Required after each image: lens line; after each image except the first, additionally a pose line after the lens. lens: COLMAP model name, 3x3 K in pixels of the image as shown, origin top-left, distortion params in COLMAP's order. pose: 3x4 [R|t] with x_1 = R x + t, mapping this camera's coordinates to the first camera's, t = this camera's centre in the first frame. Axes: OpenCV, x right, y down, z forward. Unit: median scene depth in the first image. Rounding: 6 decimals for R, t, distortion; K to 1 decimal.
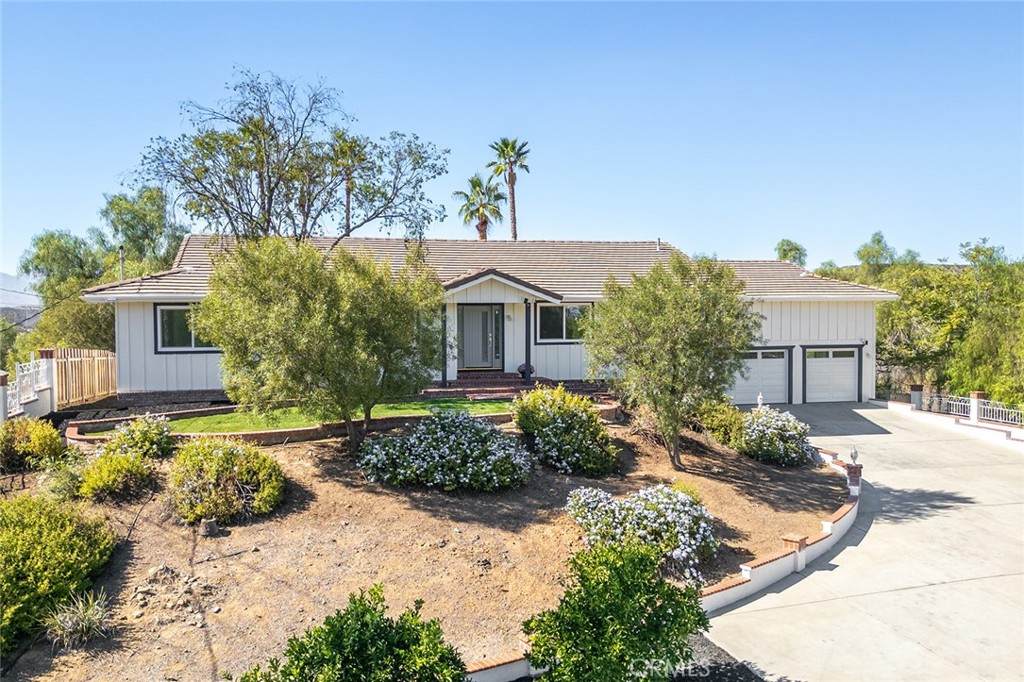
lens RADIAL K [[881.0, 0, 511.1], [0, 881.0, 337.5], [0, 0, 1]] dist [0.051525, -0.033713]
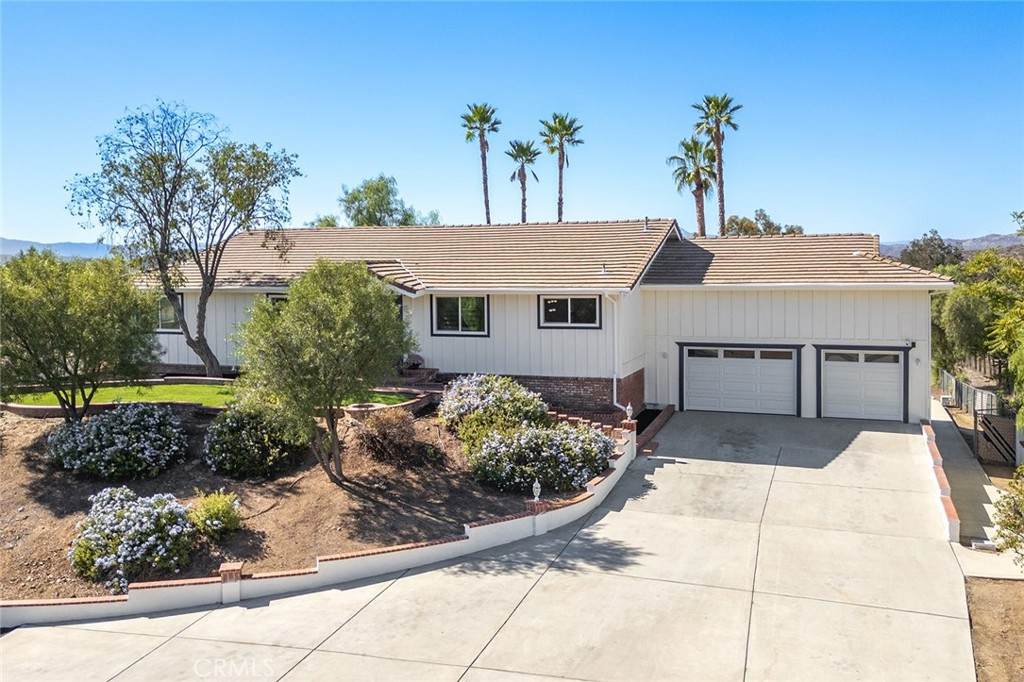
lens RADIAL K [[881.0, 0, 531.5], [0, 881.0, 316.4], [0, 0, 1]] dist [0.051525, -0.033713]
pose [[0.829621, 0.030885, -0.557472, 0.723123], [-0.011930, 0.999221, 0.037606, -0.056524], [0.558200, -0.024549, 0.829343, 0.250678]]
